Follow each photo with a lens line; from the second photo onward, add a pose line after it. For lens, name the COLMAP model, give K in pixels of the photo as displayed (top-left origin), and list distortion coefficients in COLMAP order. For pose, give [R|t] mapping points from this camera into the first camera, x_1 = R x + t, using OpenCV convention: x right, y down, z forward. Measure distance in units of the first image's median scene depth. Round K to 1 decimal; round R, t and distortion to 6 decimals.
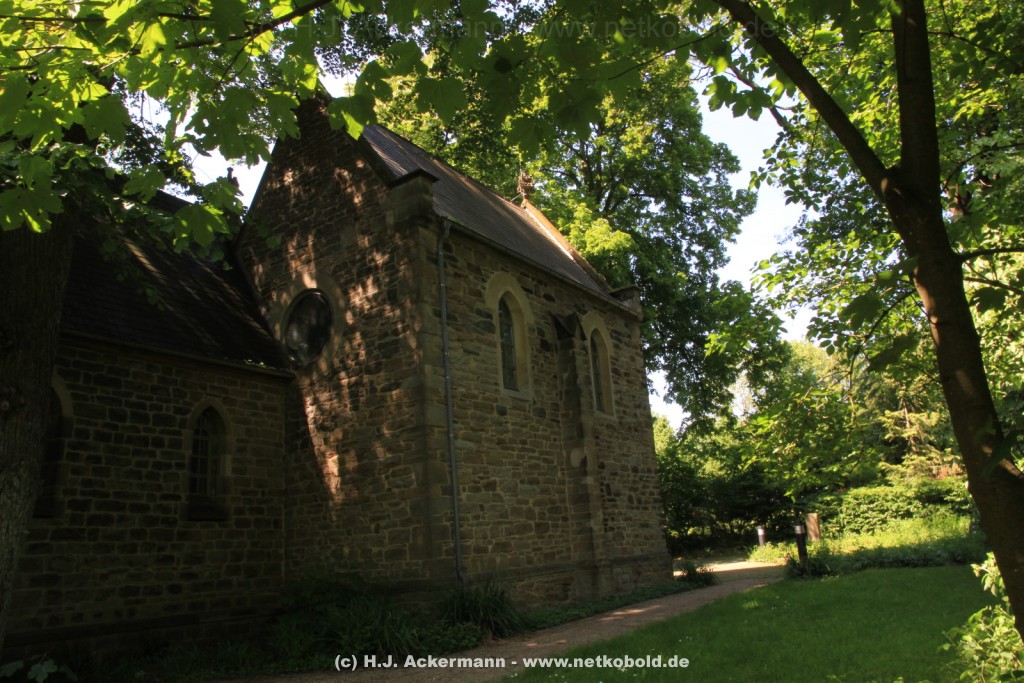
lens RADIAL K [[739.4, 0, 522.9], [0, 739.4, 335.3], [0, 0, 1]] dist [-0.086538, 0.040912]
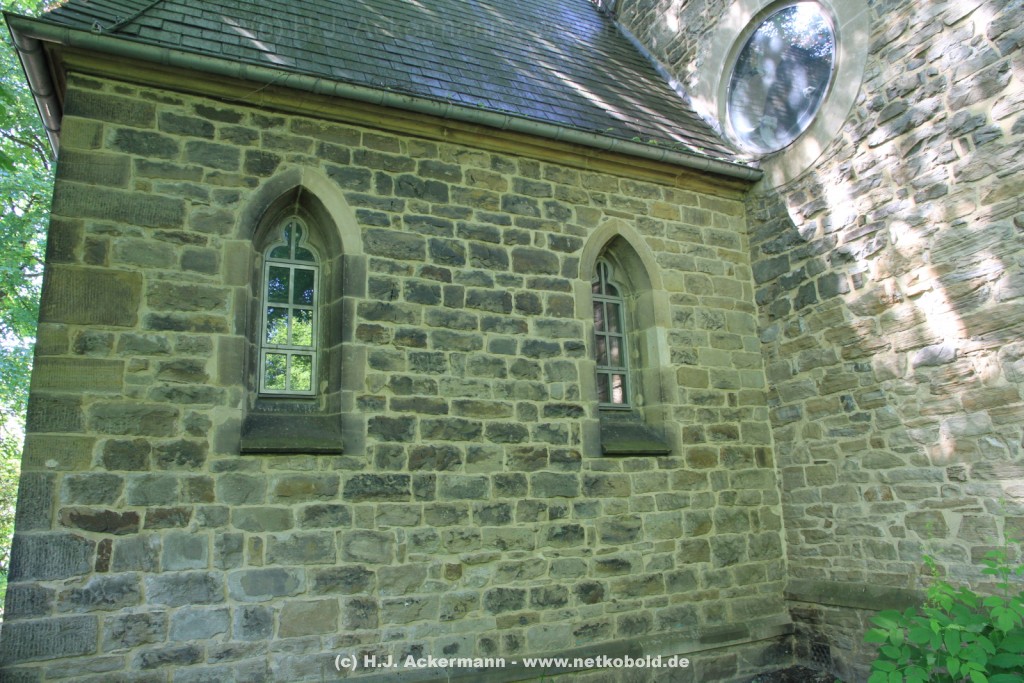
lens RADIAL K [[739.4, 0, 511.1], [0, 739.4, 333.8], [0, 0, 1]] dist [-0.086538, 0.040912]
pose [[0.866676, -0.083531, -0.491829, -0.265188], [0.125941, 0.990584, 0.053689, 0.140561], [0.482713, -0.108473, 0.869035, 0.549493]]
